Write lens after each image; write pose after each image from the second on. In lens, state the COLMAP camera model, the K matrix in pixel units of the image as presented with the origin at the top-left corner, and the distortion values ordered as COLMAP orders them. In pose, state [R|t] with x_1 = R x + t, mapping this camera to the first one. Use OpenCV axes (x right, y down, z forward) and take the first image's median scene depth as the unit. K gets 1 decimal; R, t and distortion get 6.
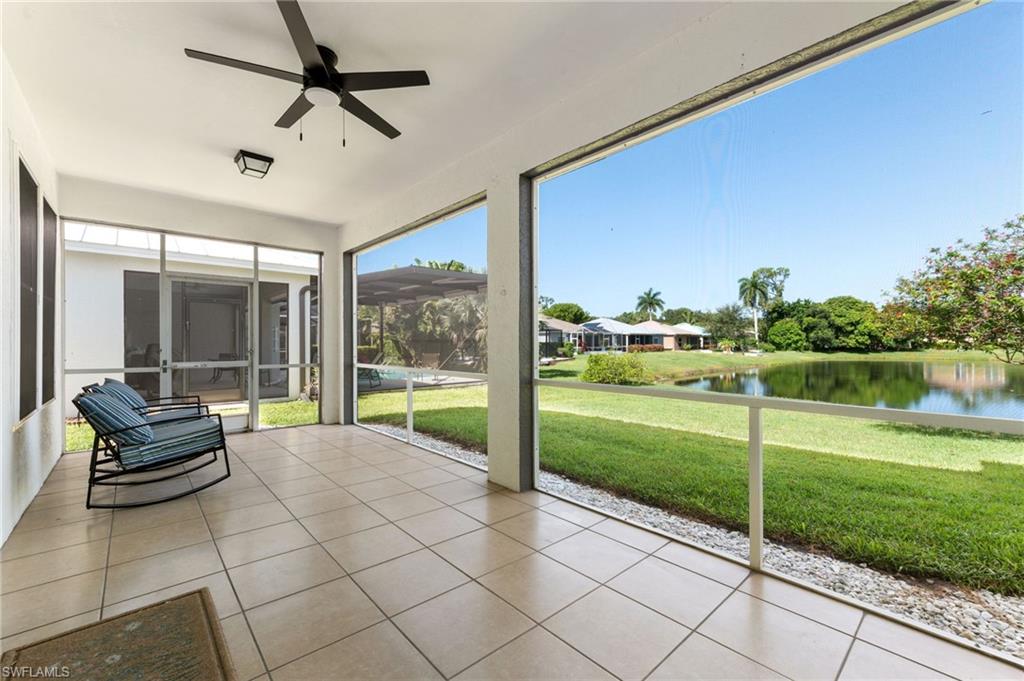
lens RADIAL K [[419.7, 0, 511.0], [0, 419.7, 333.7], [0, 0, 1]] dist [0.000107, 0.000118]
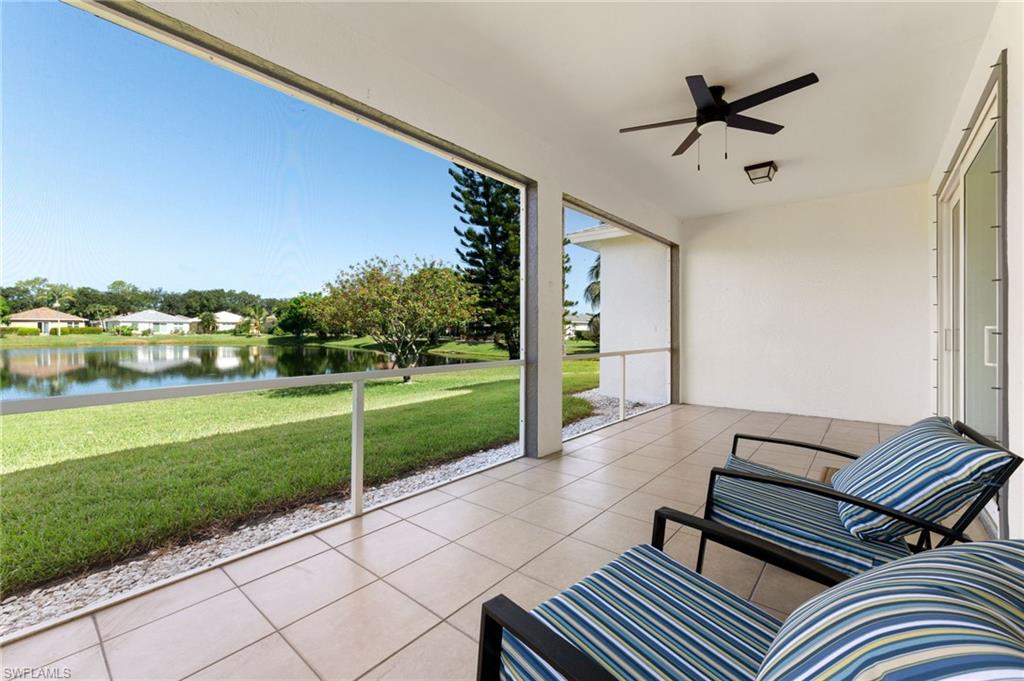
lens RADIAL K [[419.7, 0, 511.0], [0, 419.7, 333.7], [0, 0, 1]] dist [0.000107, 0.000118]
pose [[-0.129965, -0.006863, 0.991495, -0.697873], [-0.028996, 0.999575, 0.003118, 0.022440], [-0.991095, -0.028344, -0.130109, 0.777752]]
